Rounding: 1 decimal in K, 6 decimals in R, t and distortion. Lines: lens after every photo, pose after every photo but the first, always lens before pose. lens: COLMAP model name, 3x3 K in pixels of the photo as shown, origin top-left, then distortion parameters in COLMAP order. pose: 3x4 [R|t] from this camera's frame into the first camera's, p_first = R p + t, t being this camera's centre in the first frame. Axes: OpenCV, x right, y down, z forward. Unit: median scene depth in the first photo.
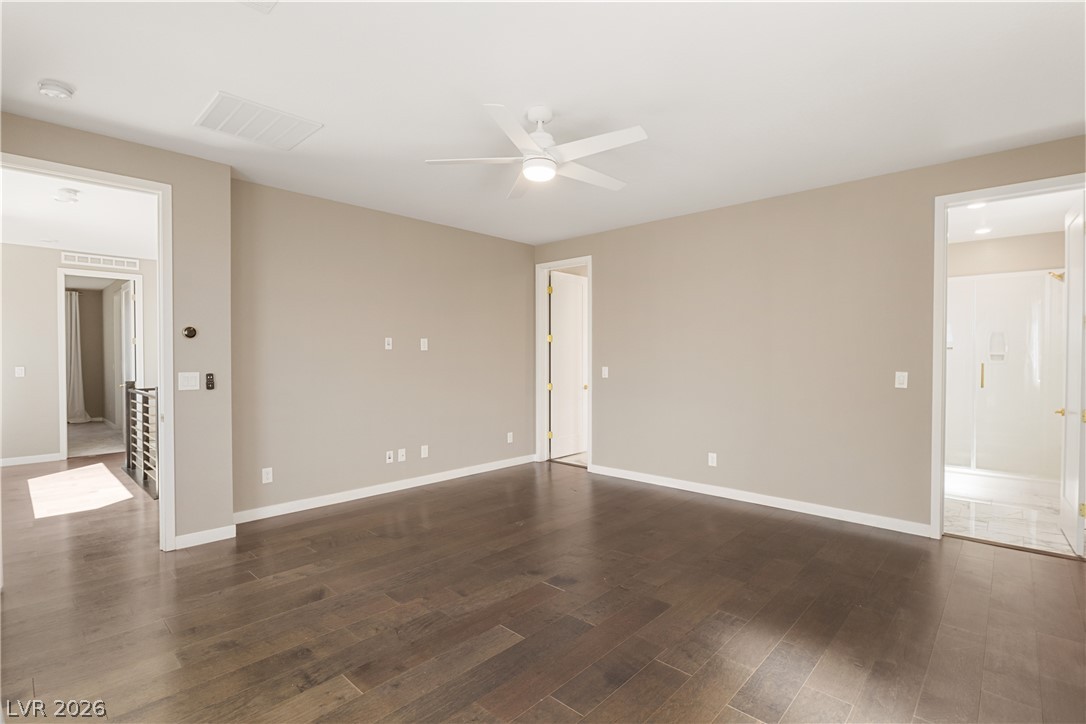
lens RADIAL K [[507.4, 0, 543.0], [0, 507.4, 362.0], [0, 0, 1]] dist [-0.001357, 0.000062]
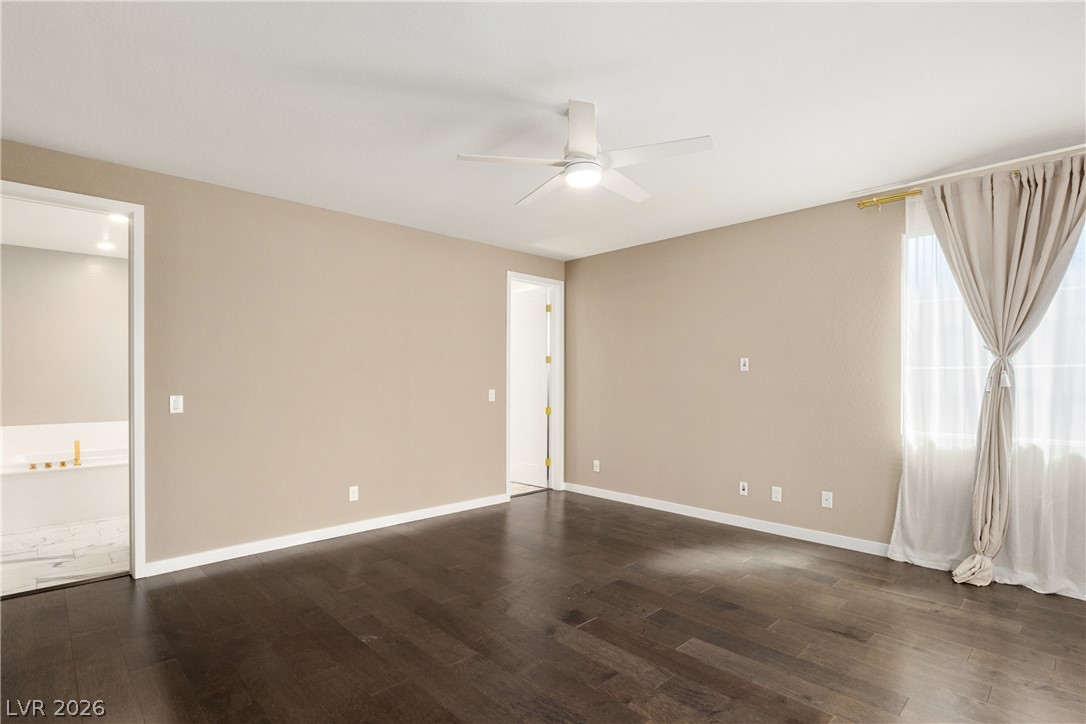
lens RADIAL K [[531.1, 0, 542.7], [0, 531.1, 383.9], [0, 0, 1]] dist [-0.004481, -0.000298]
pose [[0.054004, -0.008383, 0.998506, -0.980879], [0.010949, 0.999910, 0.007802, -0.009089], [-0.998481, 0.010511, 0.054091, 1.042240]]
